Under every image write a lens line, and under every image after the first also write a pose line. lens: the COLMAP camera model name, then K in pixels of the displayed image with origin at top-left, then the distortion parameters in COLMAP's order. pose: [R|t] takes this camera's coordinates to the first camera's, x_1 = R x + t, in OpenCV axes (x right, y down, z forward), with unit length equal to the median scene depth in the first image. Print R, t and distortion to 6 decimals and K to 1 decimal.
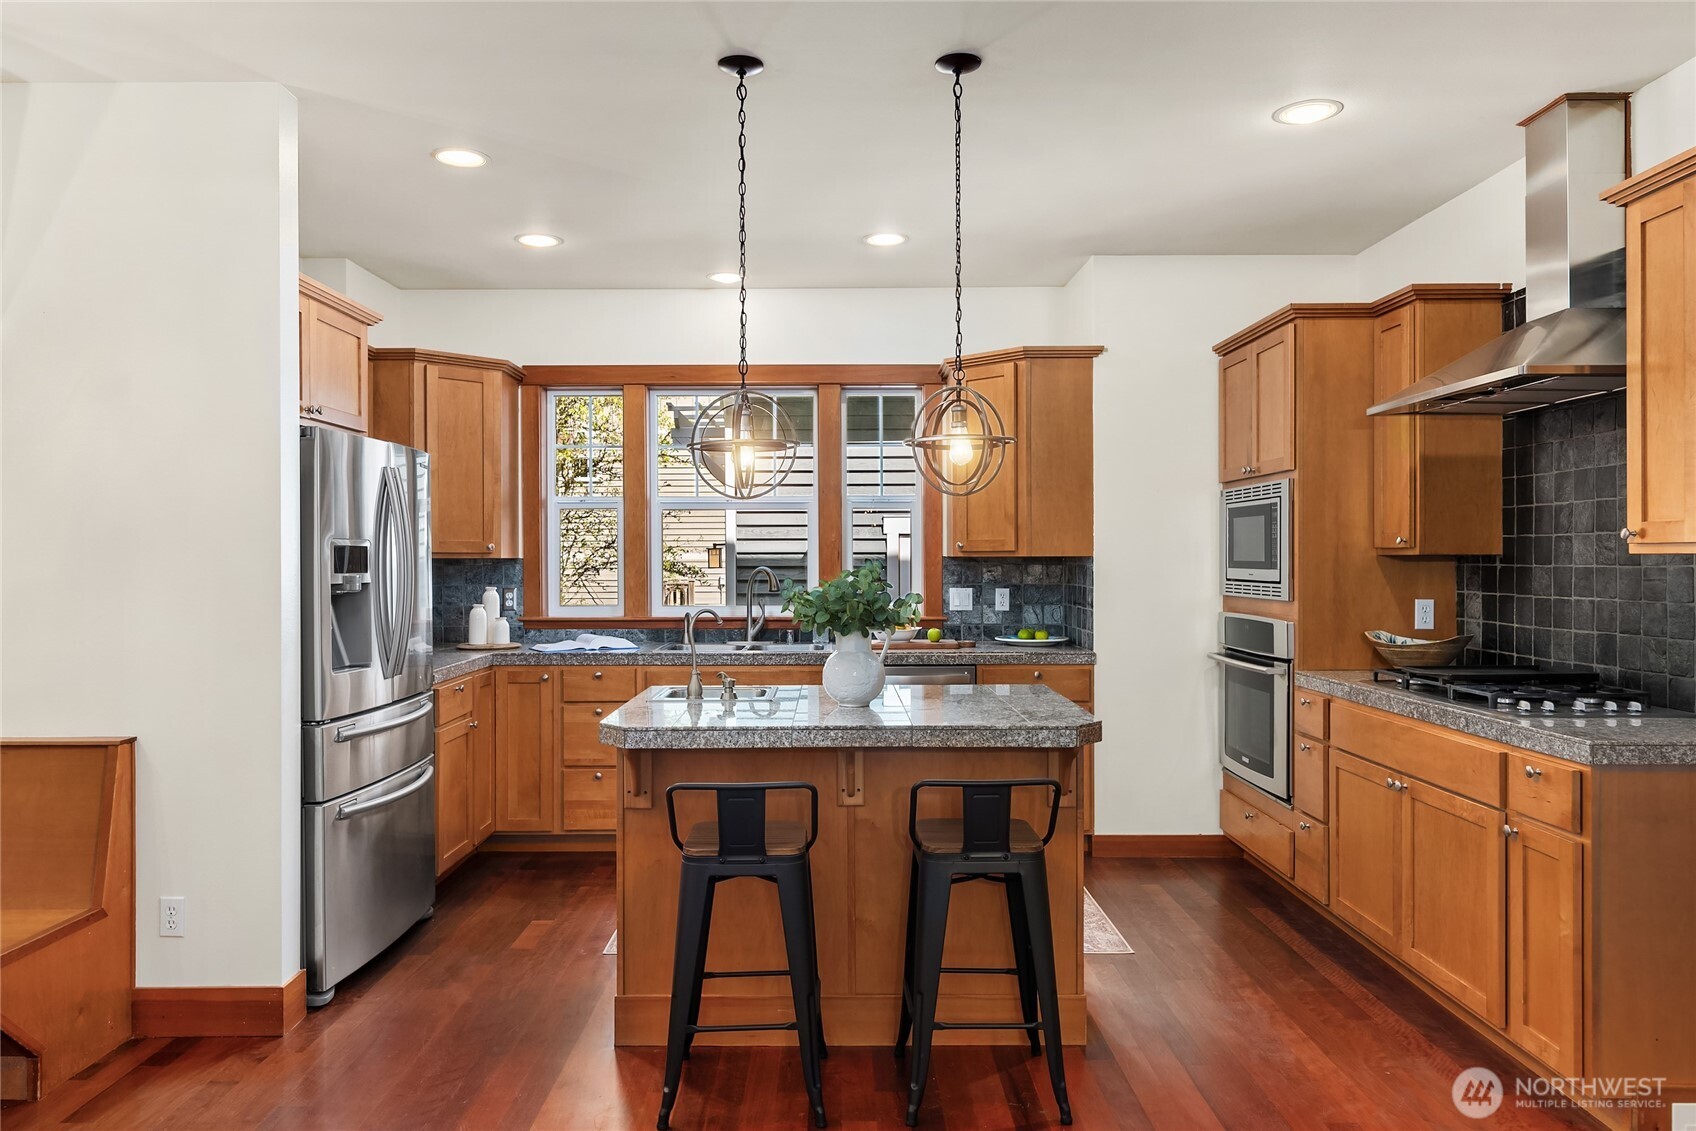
lens RADIAL K [[1156.7, 0, 835.4], [0, 1156.7, 557.6], [0, 0, 1]] dist [0.011717, -0.010088]
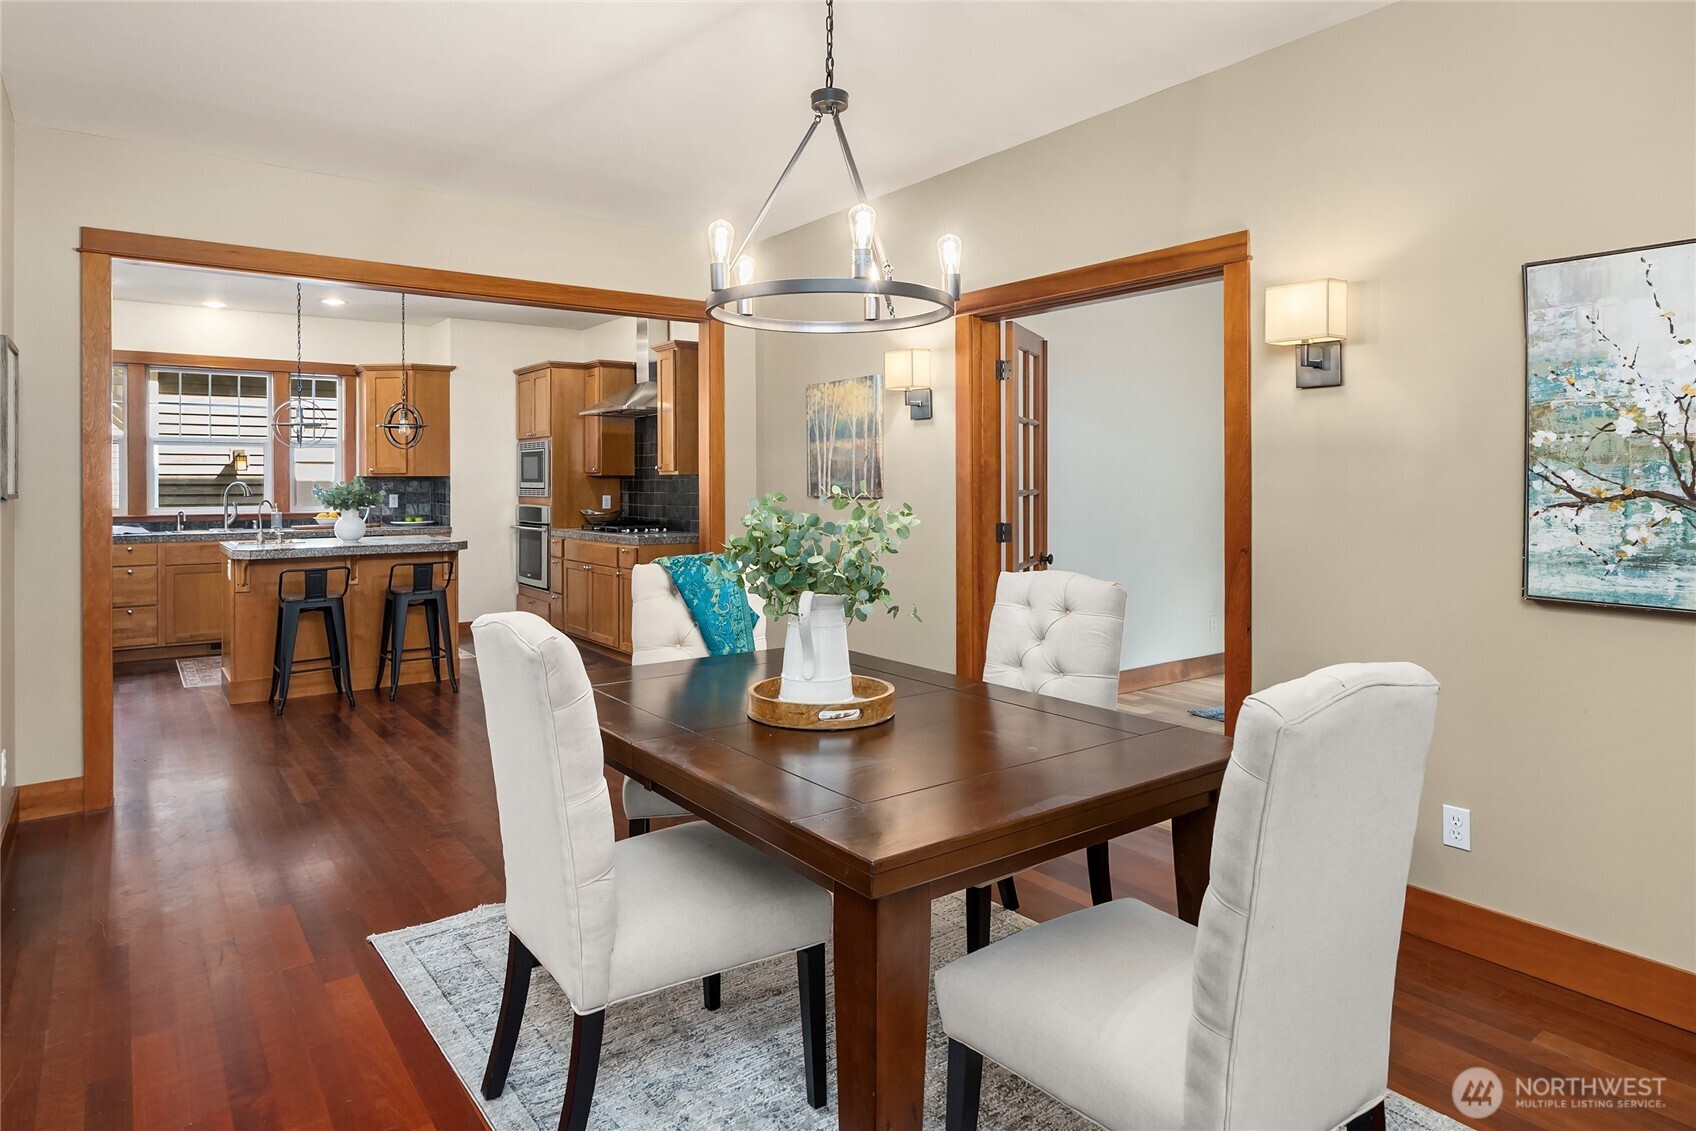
lens RADIAL K [[986.4, 0, 846.5], [0, 986.4, 477.9], [0, 0, 1]] dist [0.000339, 0.003938]
pose [[0.801921, 0.000893, 0.597430, -0.258237], [0.000733, 0.999997, -0.002479, 0.006906], [-0.597430, 0.002426, 0.801918, -0.797101]]
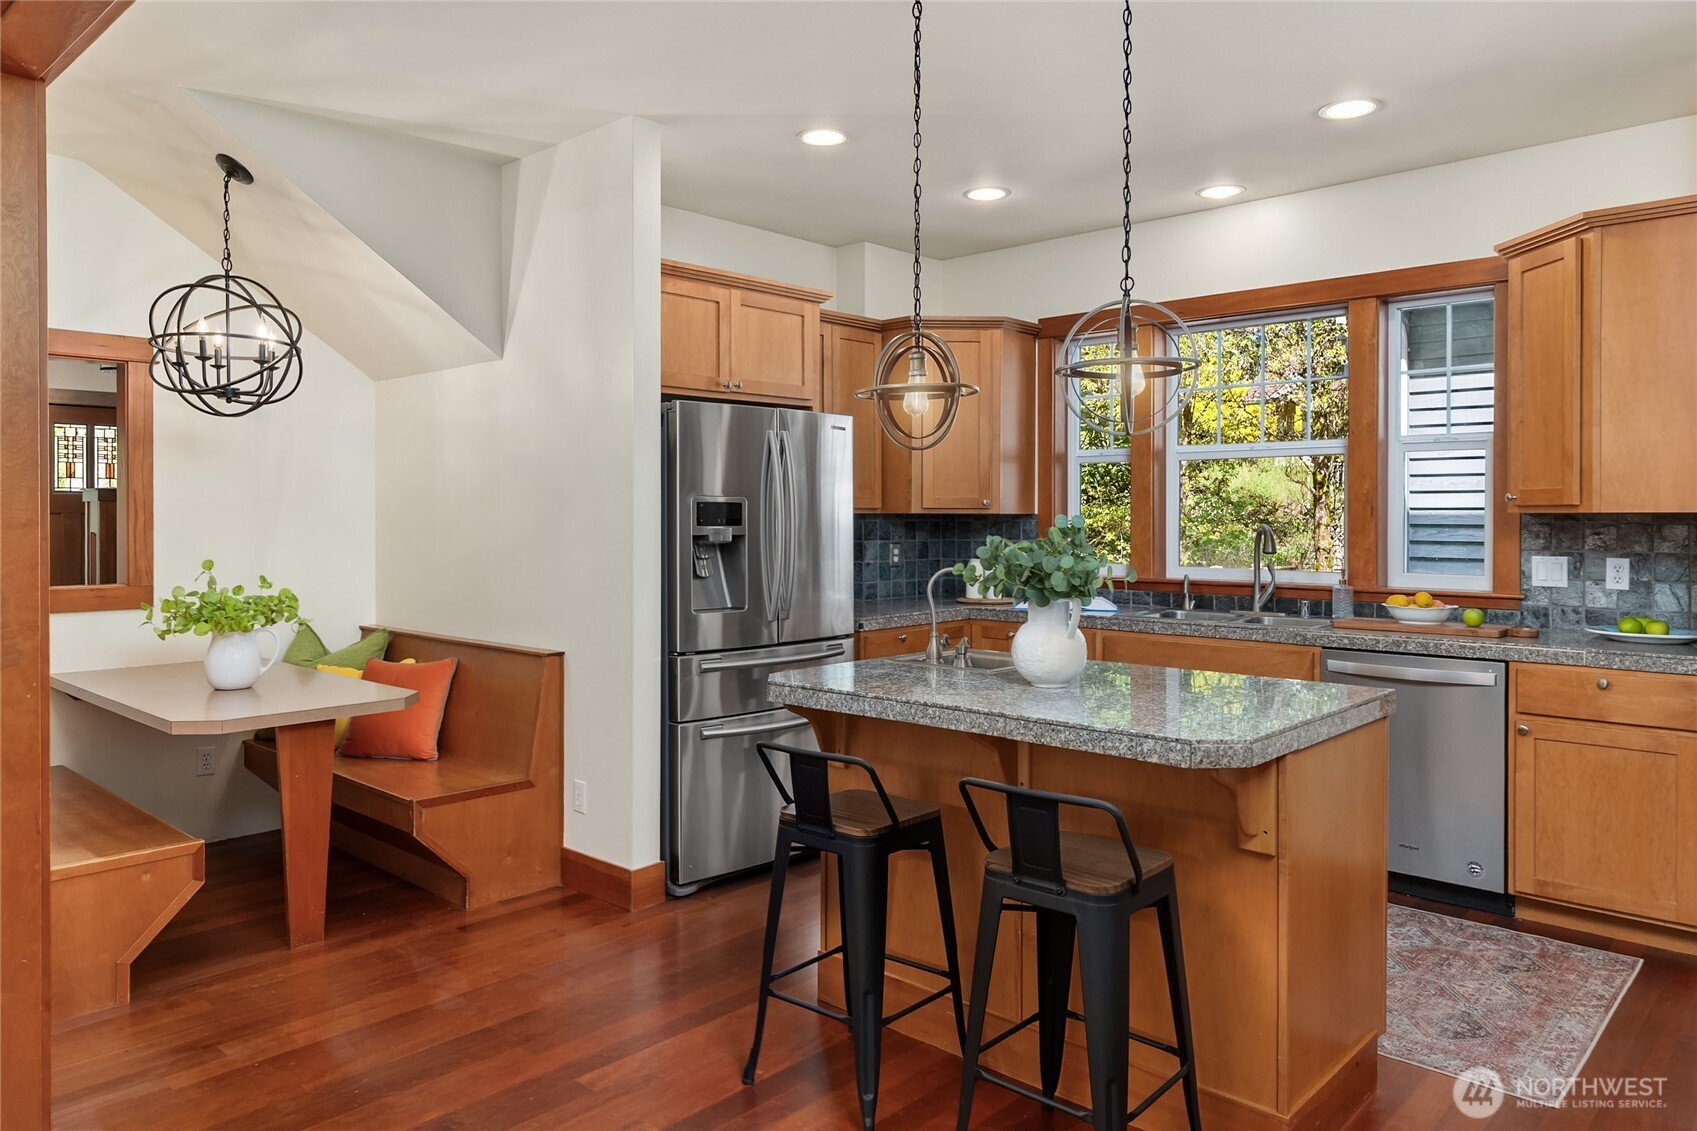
lens RADIAL K [[1157.4, 0, 824.2], [0, 1157.4, 524.8], [0, 0, 1]] dist [0.011717, -0.010088]
pose [[0.726733, 0.008484, -0.686868, 0.357493], [-0.002290, 0.999948, 0.009928, 0.000547], [0.686916, -0.005642, 0.726715, 0.196659]]
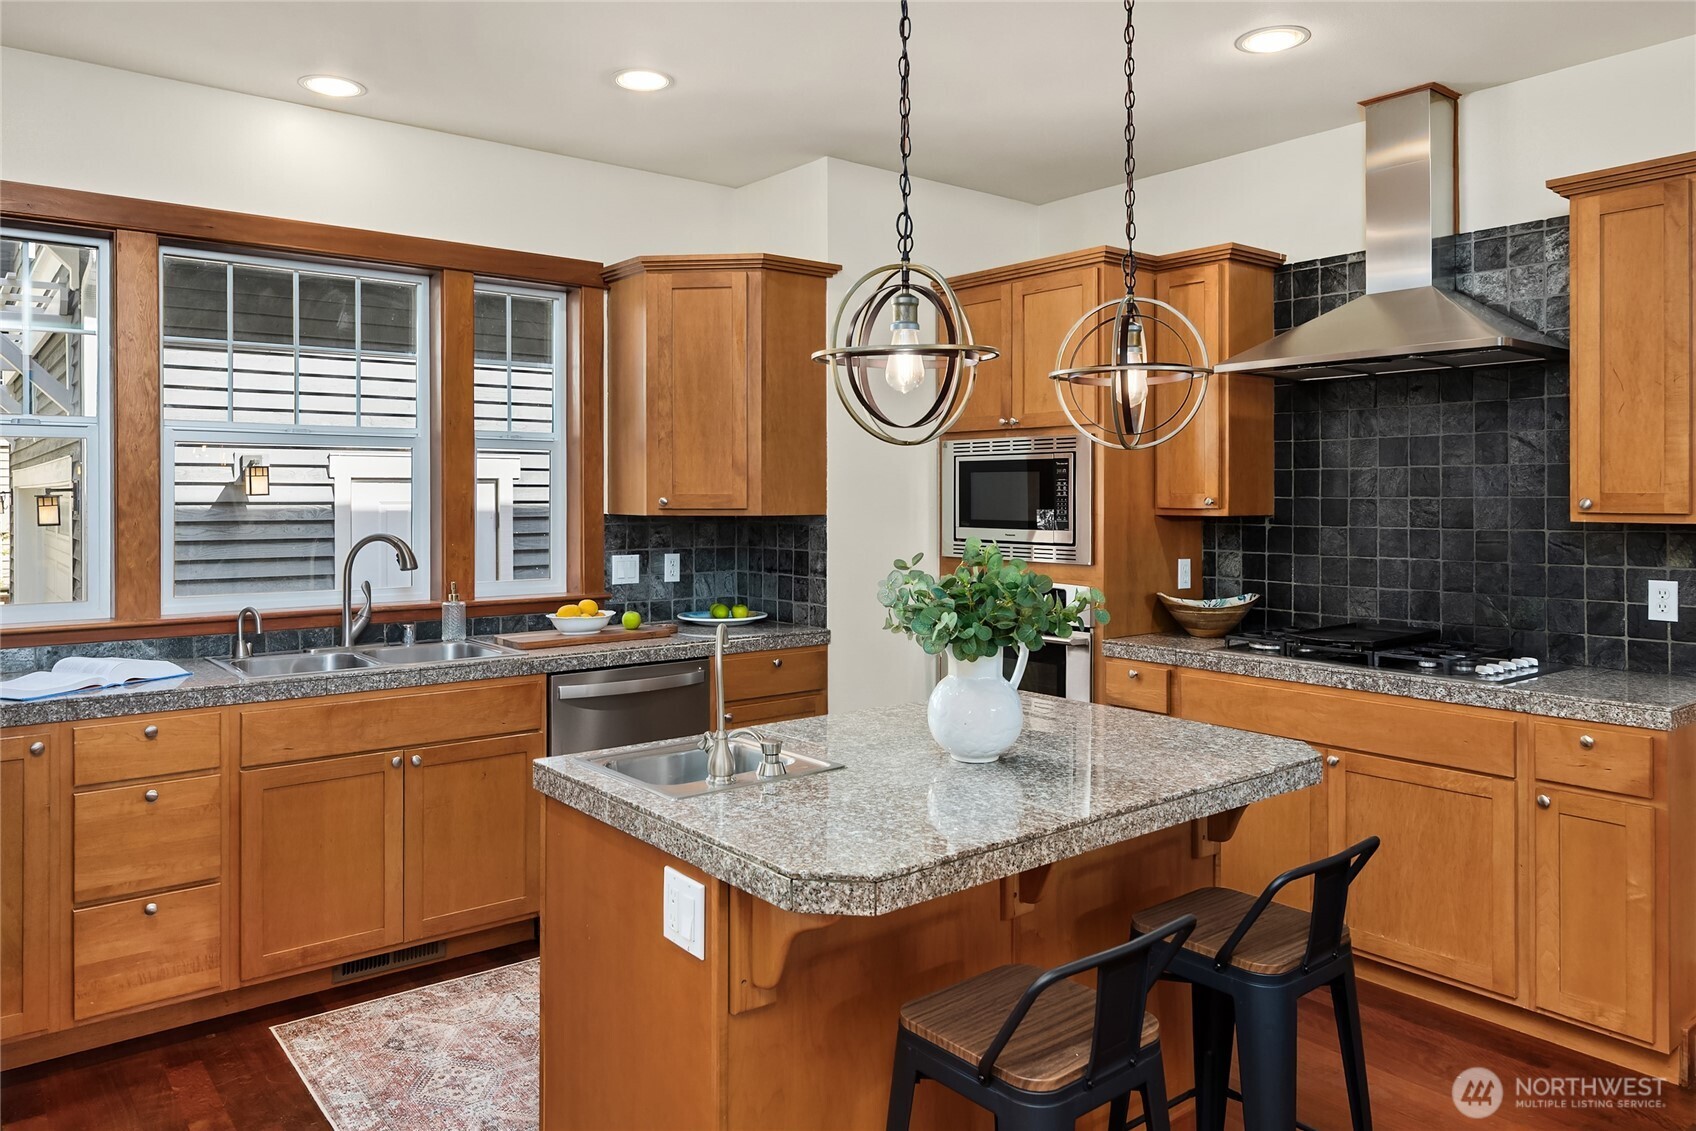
lens RADIAL K [[1156.7, 0, 832.8], [0, 1156.7, 487.2], [0, 0, 1]] dist [0.011717, -0.010088]
pose [[0.780906, 0.007561, 0.624603, -0.343287], [-0.002220, 0.999954, -0.009330, -0.015551], [-0.624645, 0.005900, 0.780887, 0.394605]]
